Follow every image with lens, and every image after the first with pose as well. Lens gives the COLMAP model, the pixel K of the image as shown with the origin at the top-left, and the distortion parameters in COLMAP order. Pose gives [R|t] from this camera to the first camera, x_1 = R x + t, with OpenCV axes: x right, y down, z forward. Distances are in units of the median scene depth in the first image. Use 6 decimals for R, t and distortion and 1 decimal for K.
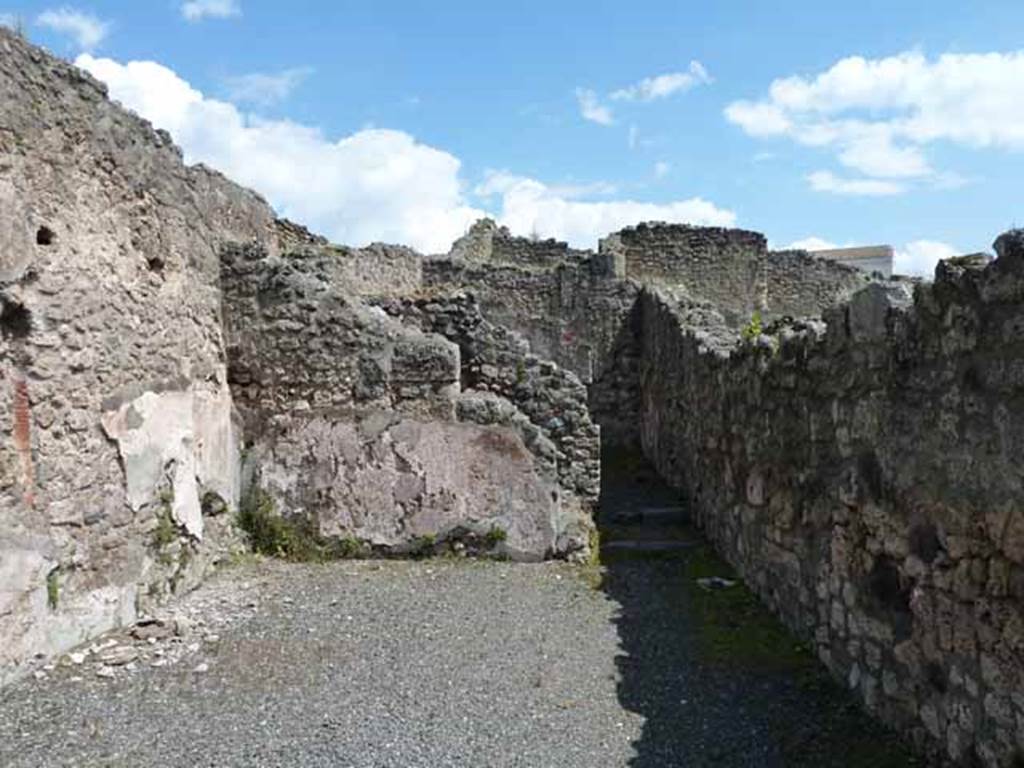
lens RADIAL K [[761.9, 0, 512.5], [0, 761.9, 380.8], [0, 0, 1]] dist [-0.041391, 0.019213]
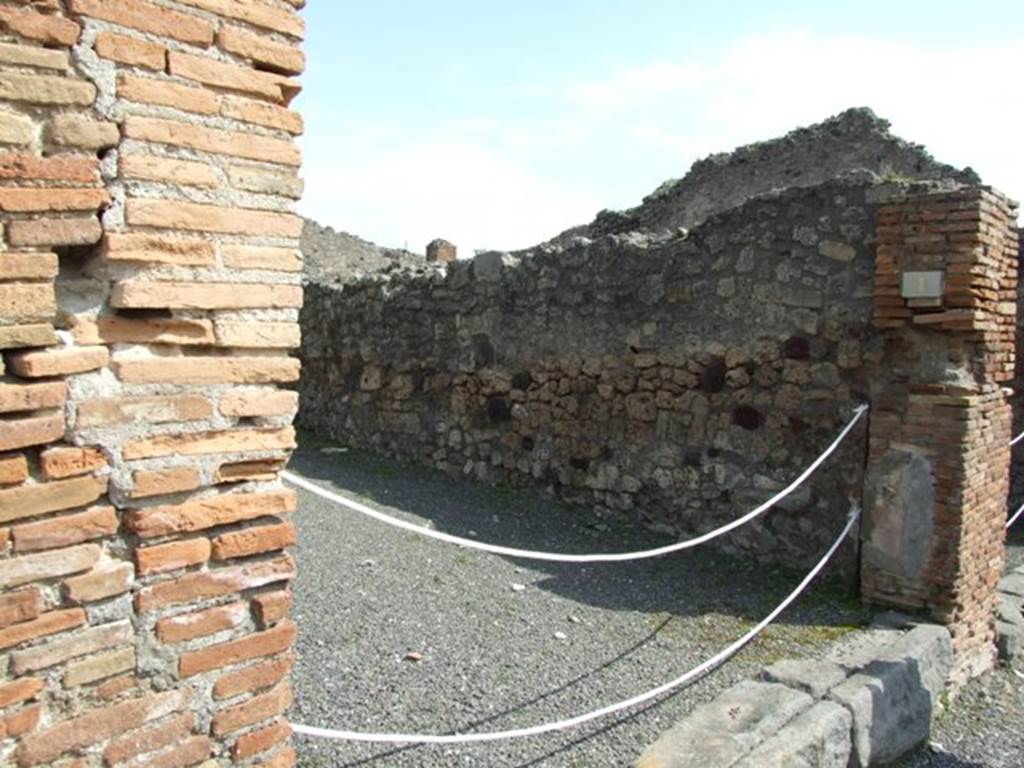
lens RADIAL K [[866.6, 0, 455.3], [0, 866.6, 374.3], [0, 0, 1]] dist [-0.012971, 0.000038]
pose [[0.781675, -0.002428, 0.623682, -0.486318], [-0.031224, 0.998586, 0.043022, 0.045610], [-0.622904, -0.053103, 0.780494, -0.332902]]
